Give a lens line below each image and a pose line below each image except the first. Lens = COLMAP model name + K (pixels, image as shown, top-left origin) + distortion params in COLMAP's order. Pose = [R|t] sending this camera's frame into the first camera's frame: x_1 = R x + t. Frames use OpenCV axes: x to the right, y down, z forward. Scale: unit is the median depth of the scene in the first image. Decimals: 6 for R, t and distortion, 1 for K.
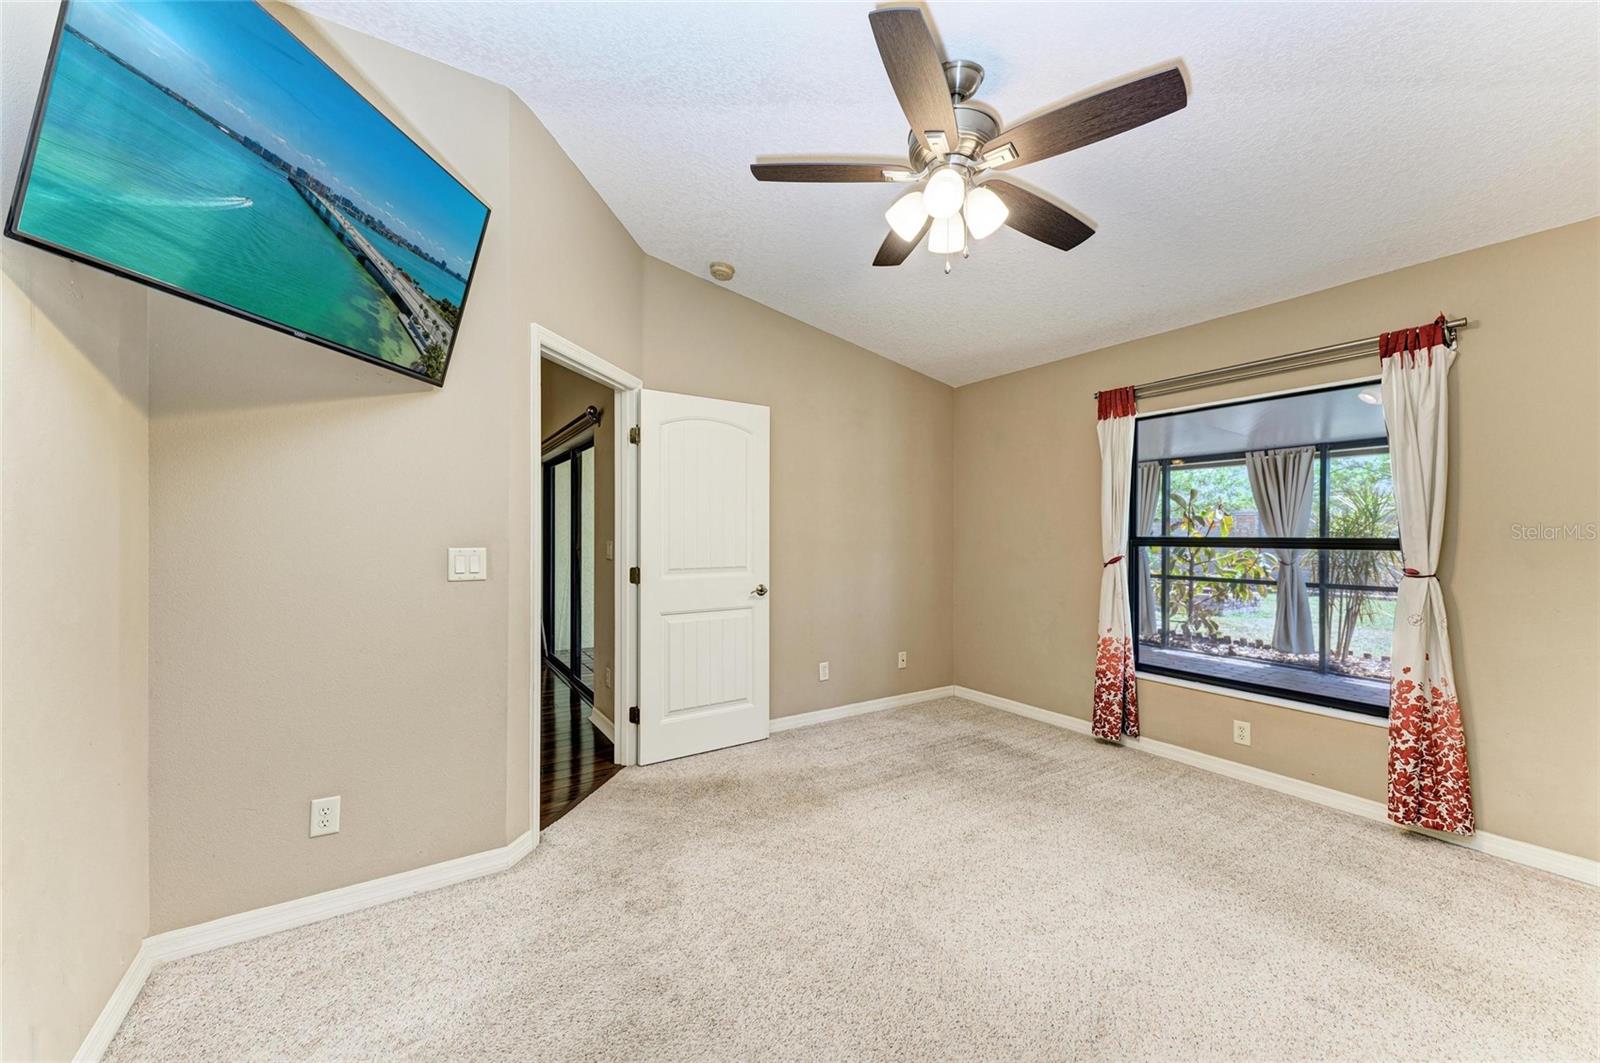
lens RADIAL K [[624.2, 0, 814.4], [0, 624.2, 527.7], [0, 0, 1]] dist [0.018874, -0.005251]
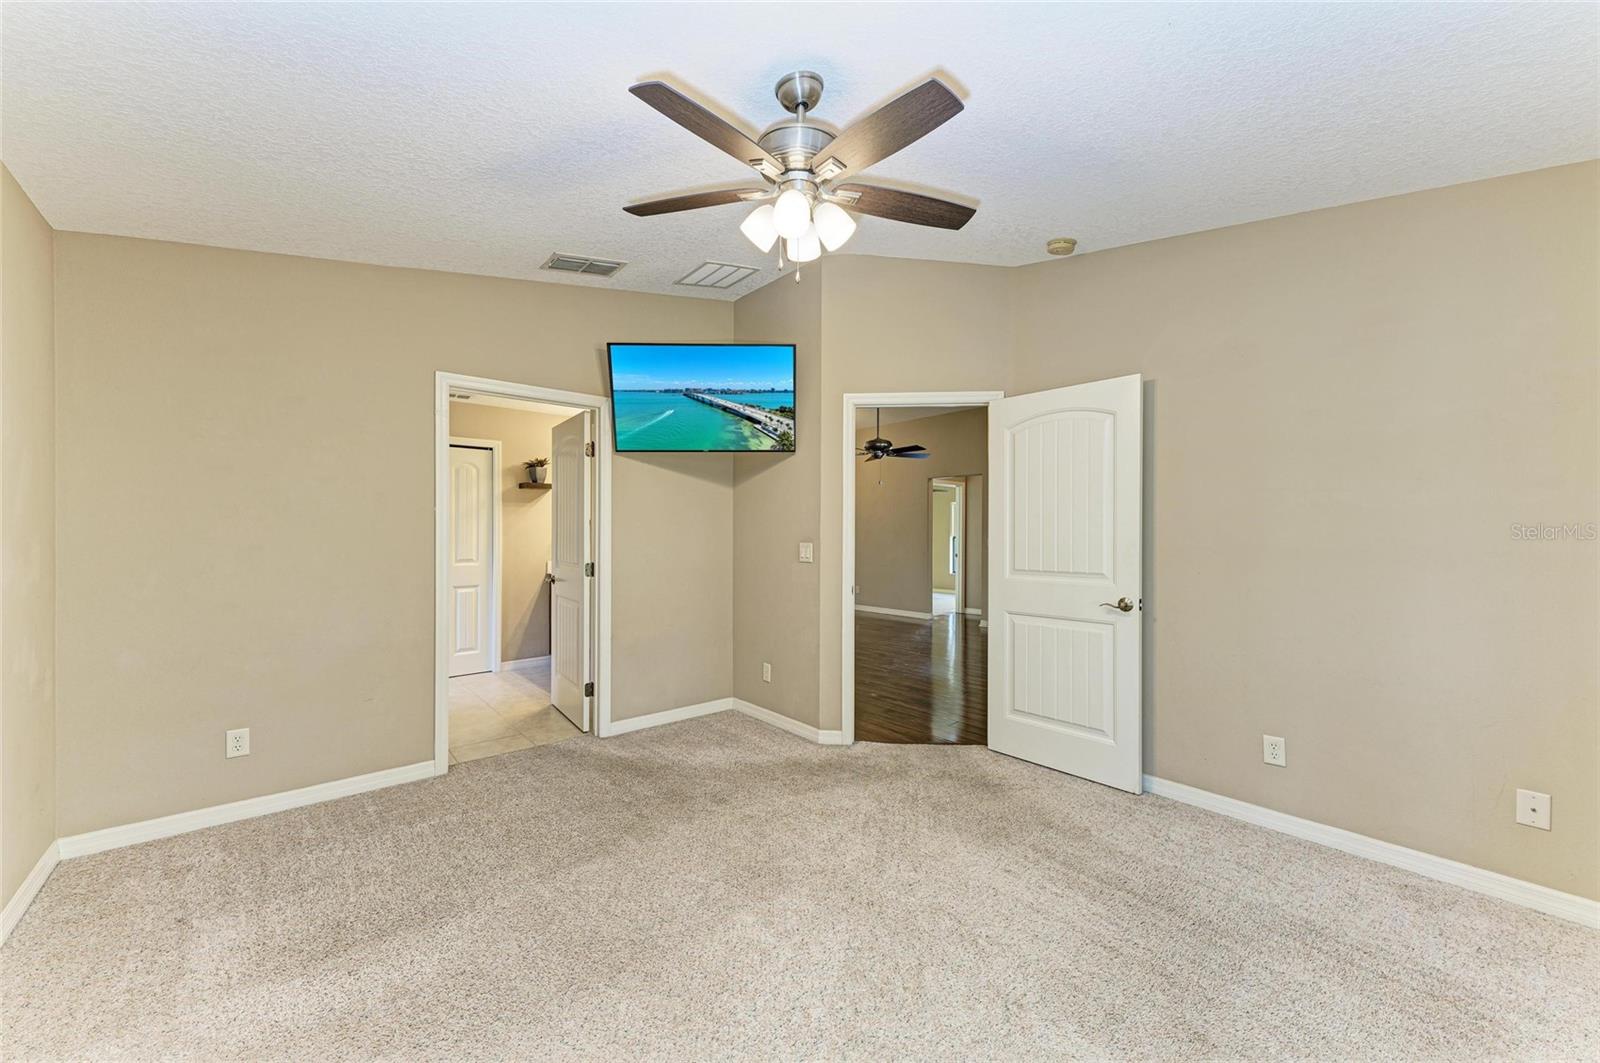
lens RADIAL K [[624.2, 0, 802.8], [0, 624.2, 537.0], [0, 0, 1]] dist [0.018874, -0.005251]
pose [[0.073135, -0.006853, -0.997299, 1.201426], [0.006679, 0.999957, -0.006382, 0.025676], [0.997300, -0.006194, 0.073177, 0.916634]]
